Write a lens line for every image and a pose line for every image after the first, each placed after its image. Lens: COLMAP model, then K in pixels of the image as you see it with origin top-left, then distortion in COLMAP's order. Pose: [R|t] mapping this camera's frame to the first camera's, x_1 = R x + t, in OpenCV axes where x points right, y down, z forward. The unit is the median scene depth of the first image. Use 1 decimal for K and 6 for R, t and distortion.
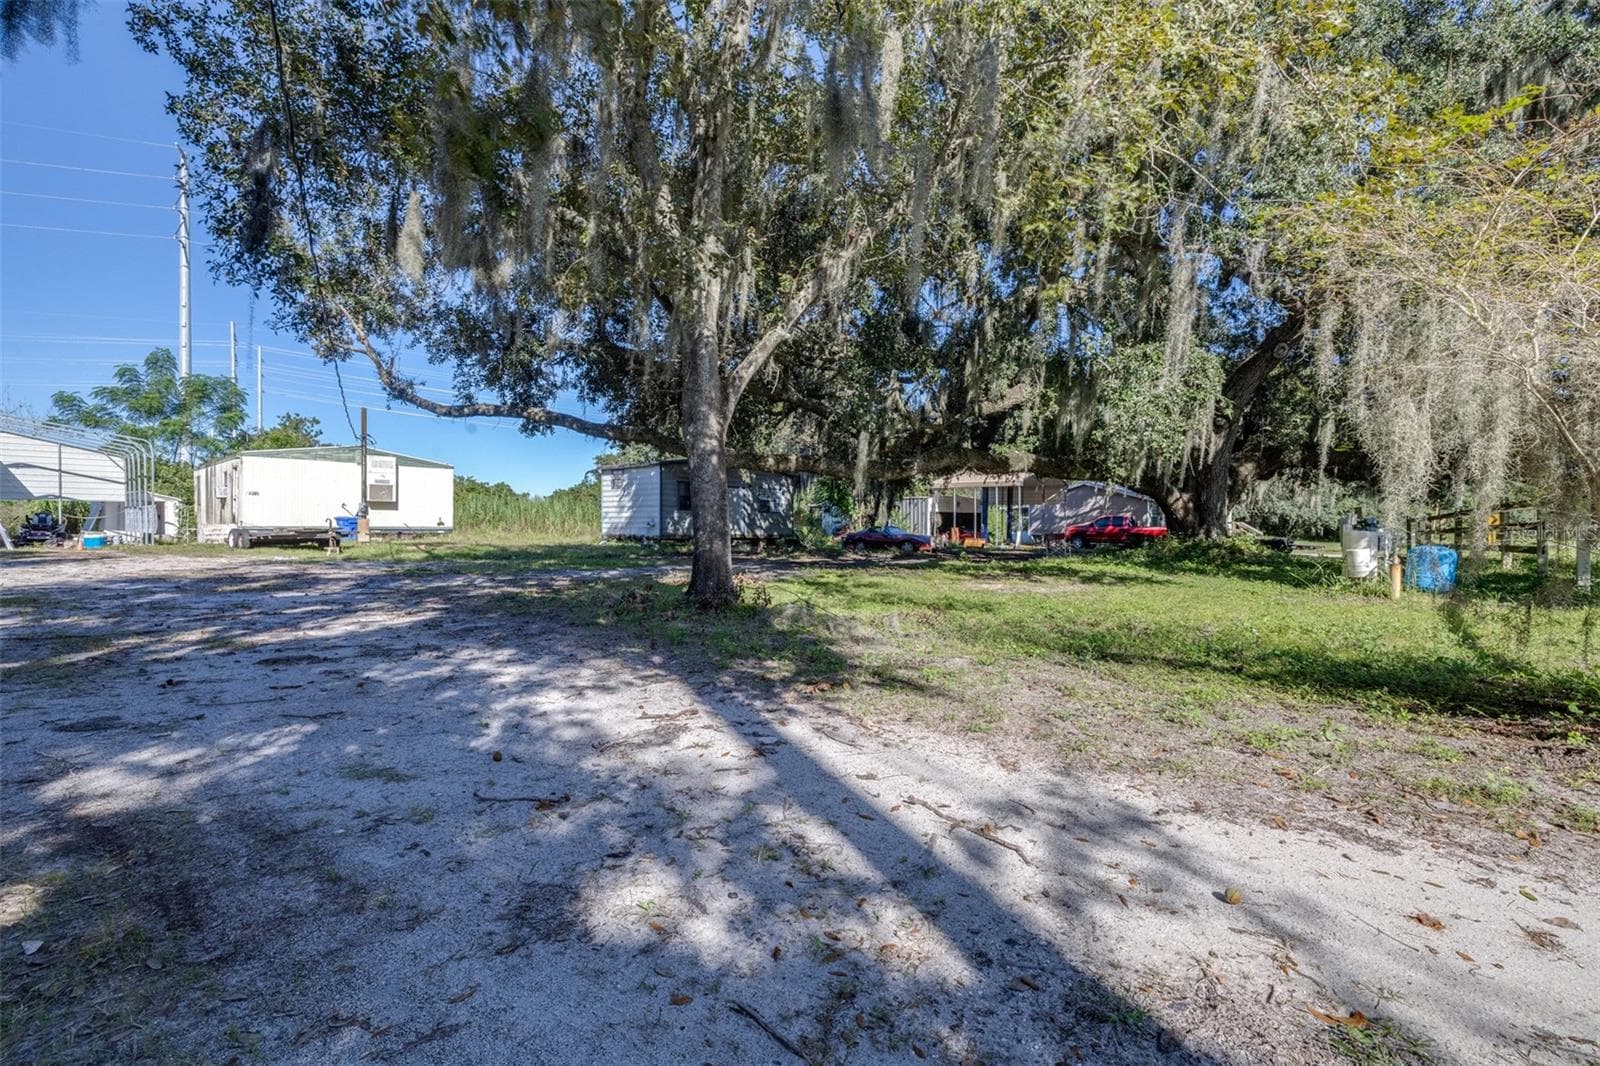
lens RADIAL K [[681.2, 0, 799.9], [0, 681.2, 523.0], [0, 0, 1]] dist [-0.003736, 0.000992]
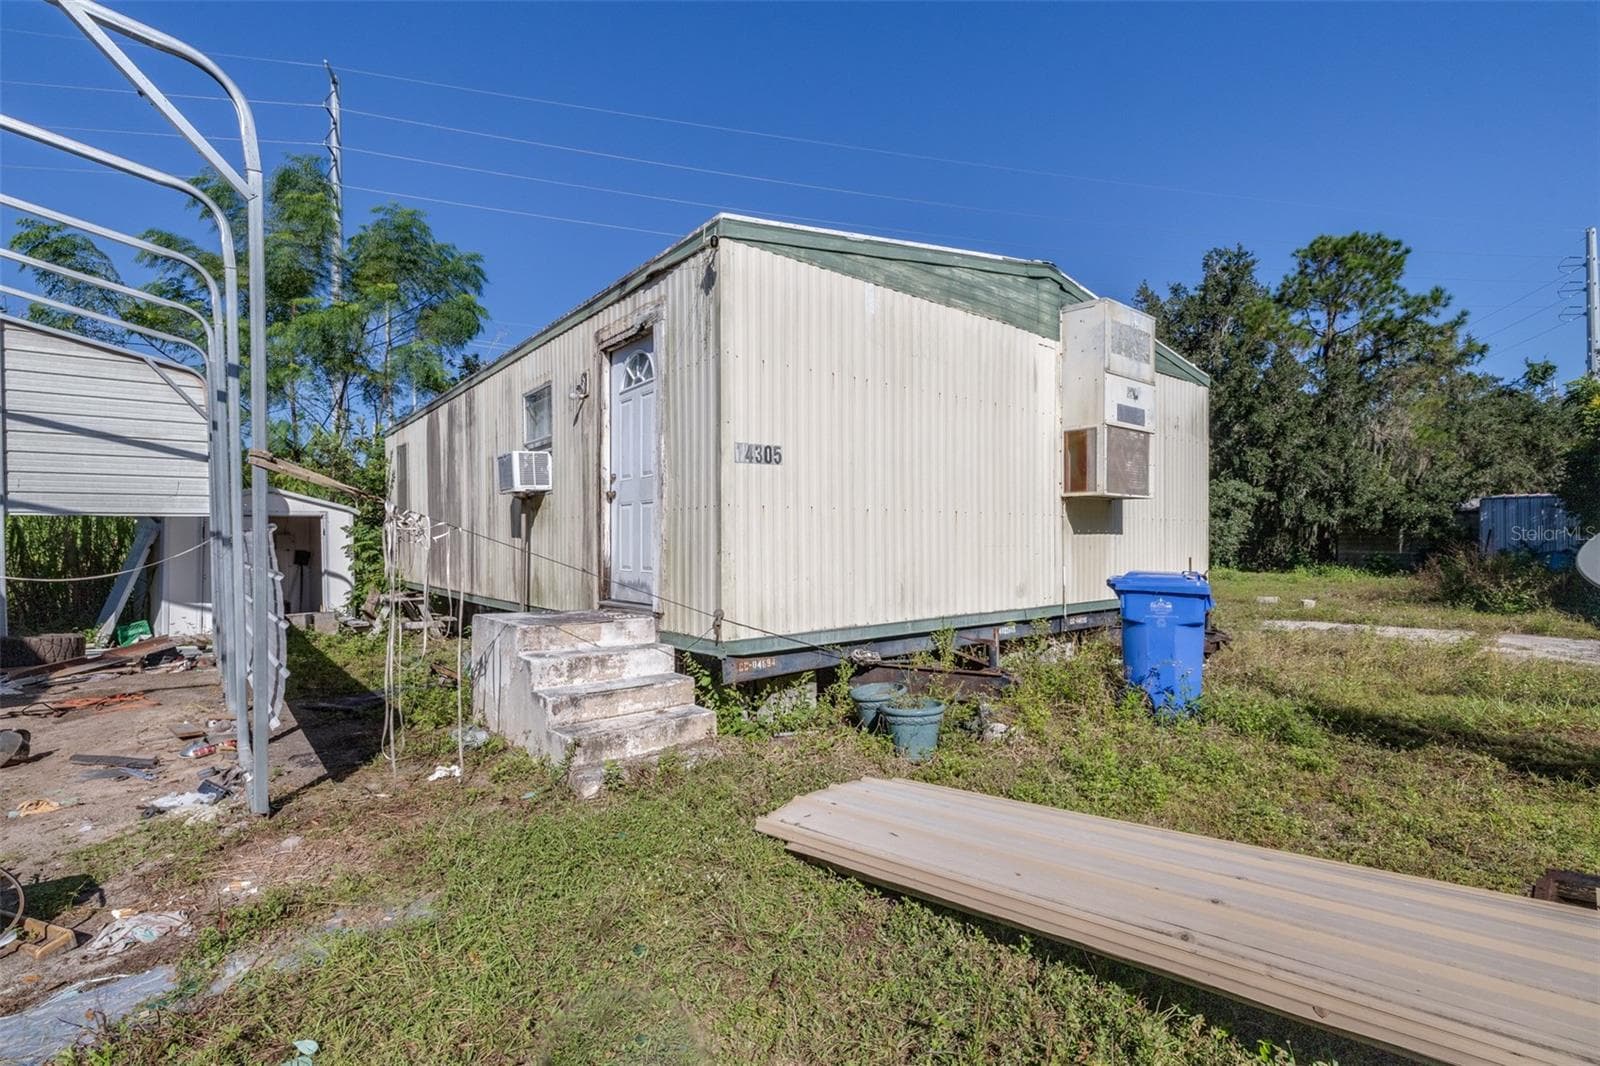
lens RADIAL K [[735.8, 0, 815.6], [0, 735.8, 533.4], [0, 0, 1]] dist [-0.001847, 0.000170]
pose [[0.988352, -0.013864, -0.151550, -0.618115], [0.013121, 0.999896, -0.005902, -0.017015], [0.151616, 0.003845, 0.988432, 0.656337]]
